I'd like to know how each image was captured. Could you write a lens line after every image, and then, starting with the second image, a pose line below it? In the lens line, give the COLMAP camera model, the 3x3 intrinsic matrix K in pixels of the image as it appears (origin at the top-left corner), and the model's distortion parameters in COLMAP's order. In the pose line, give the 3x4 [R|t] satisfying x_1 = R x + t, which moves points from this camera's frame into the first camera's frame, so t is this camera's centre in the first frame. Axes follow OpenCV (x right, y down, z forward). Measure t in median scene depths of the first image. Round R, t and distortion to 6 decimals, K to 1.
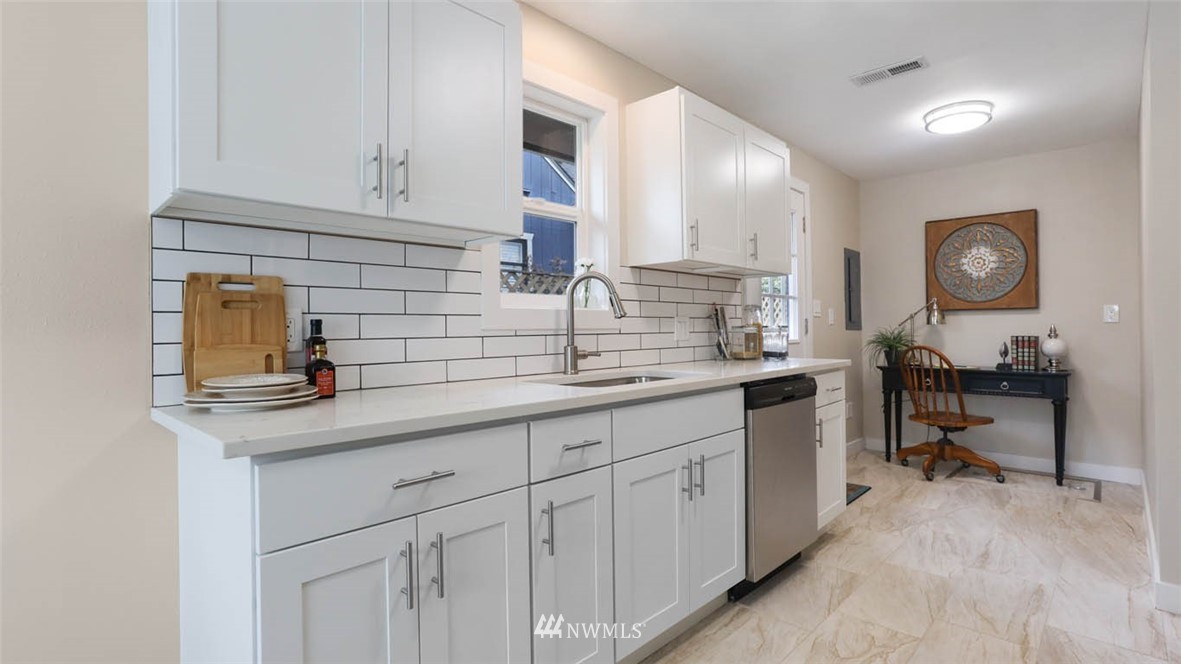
lens RADIAL K [[571.0, 0, 601.8], [0, 571.0, 329.5], [0, 0, 1]] dist [-0.021458, 0.005914]
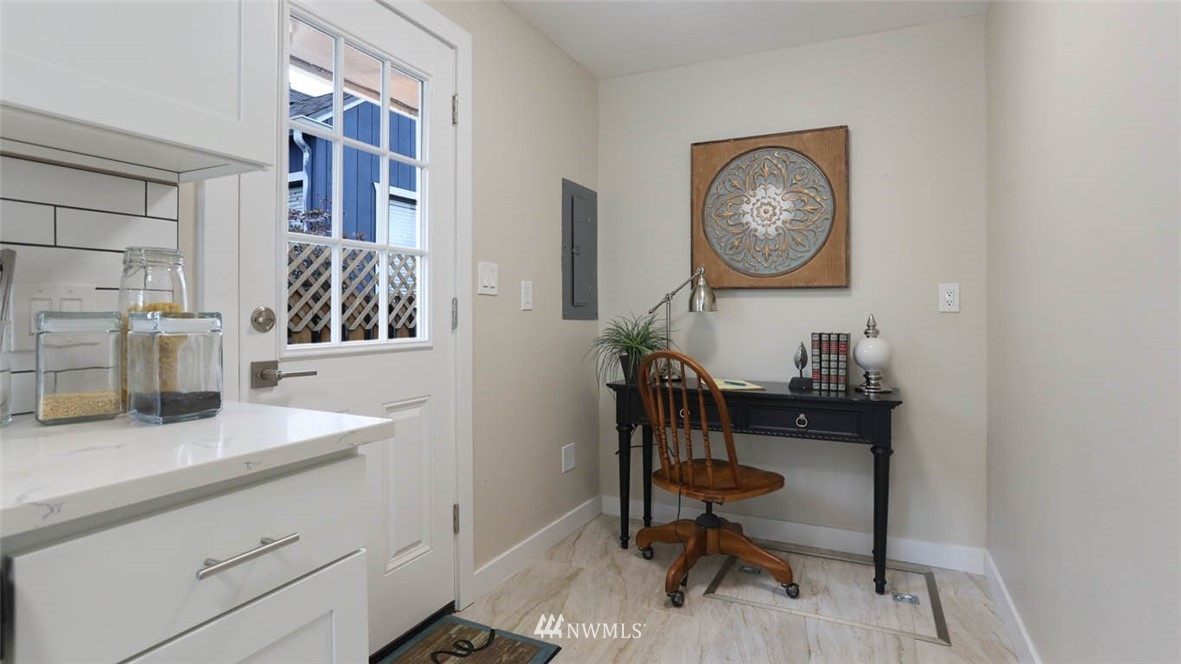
lens RADIAL K [[571.0, 0, 625.1], [0, 571.0, 306.3], [0, 0, 1]] dist [-0.021458, 0.005914]
pose [[0.952066, 0.014302, 0.305558, 0.351937], [-0.011047, 0.999862, -0.012381, -0.006810], [-0.305693, 0.008413, 0.952093, 0.486476]]
